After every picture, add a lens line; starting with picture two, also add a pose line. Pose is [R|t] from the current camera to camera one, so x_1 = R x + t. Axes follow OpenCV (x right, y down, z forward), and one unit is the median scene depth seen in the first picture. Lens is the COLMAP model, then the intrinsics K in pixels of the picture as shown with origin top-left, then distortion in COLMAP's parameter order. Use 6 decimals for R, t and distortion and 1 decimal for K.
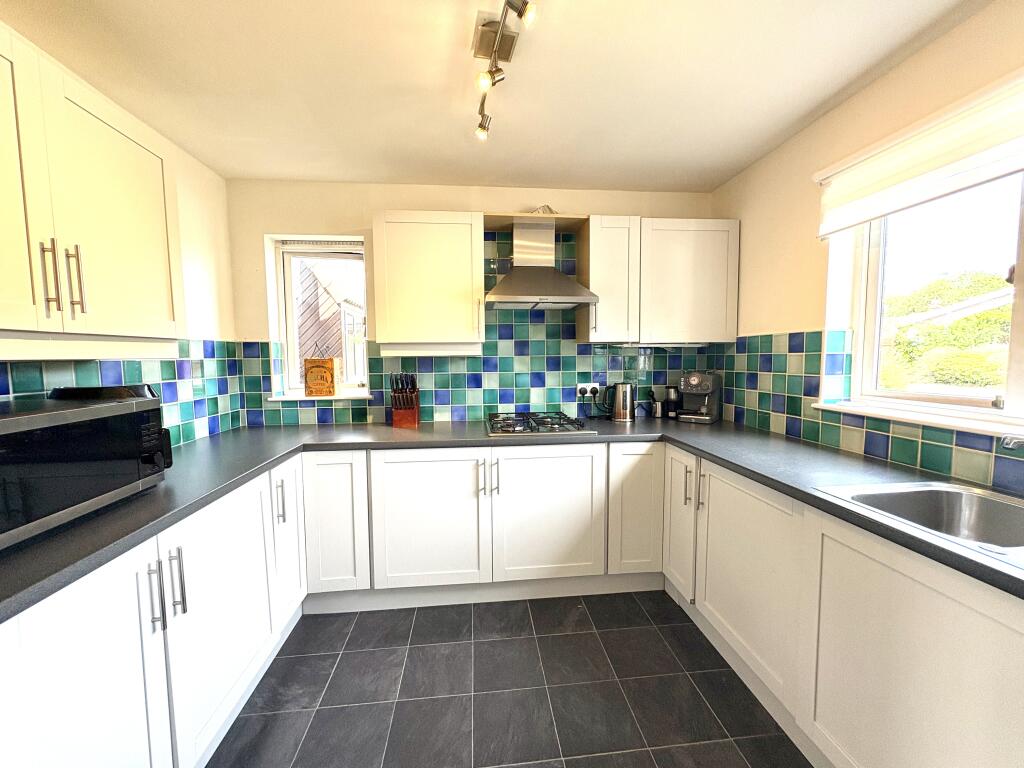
lens RADIAL K [[409.8, 0, 512.7], [0, 409.8, 384.5], [0, 0, 1]] dist [0.003061, 0.000301]
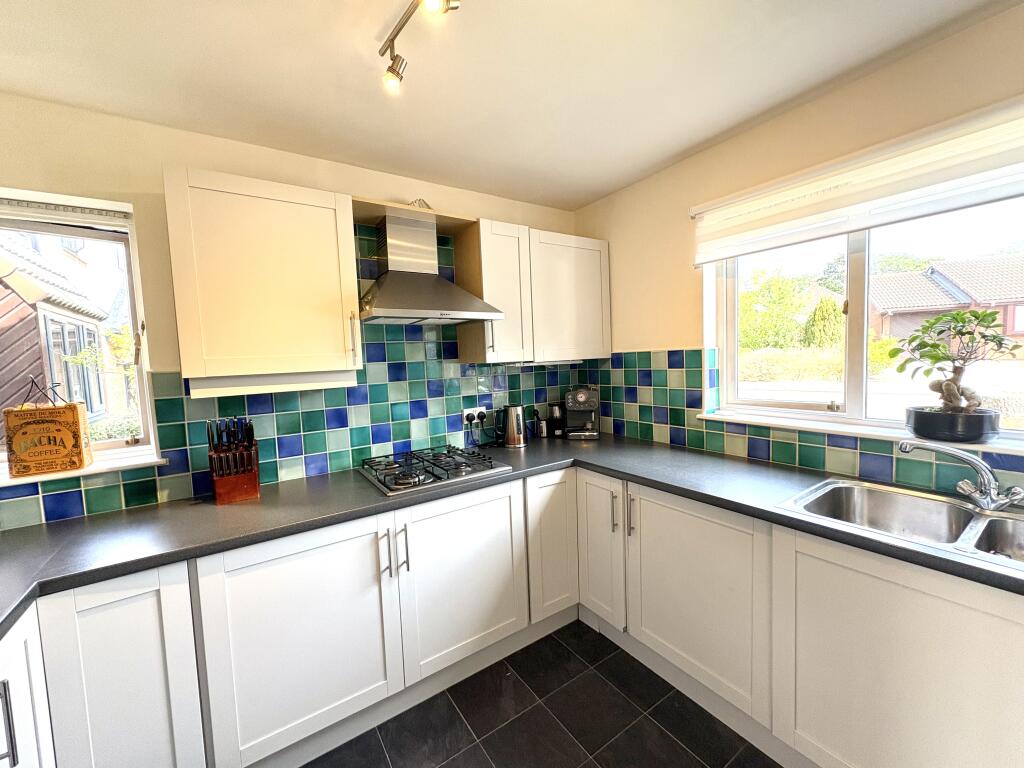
lens RADIAL K [[409.8, 0, 512.8], [0, 409.8, 385.2], [0, 0, 1]] dist [0.003061, 0.000301]
pose [[0.880276, -0.061549, 0.470452, -0.178468], [0.067769, 0.997694, 0.003724, -0.056925], [-0.469596, 0.028604, 0.882418, 0.205953]]
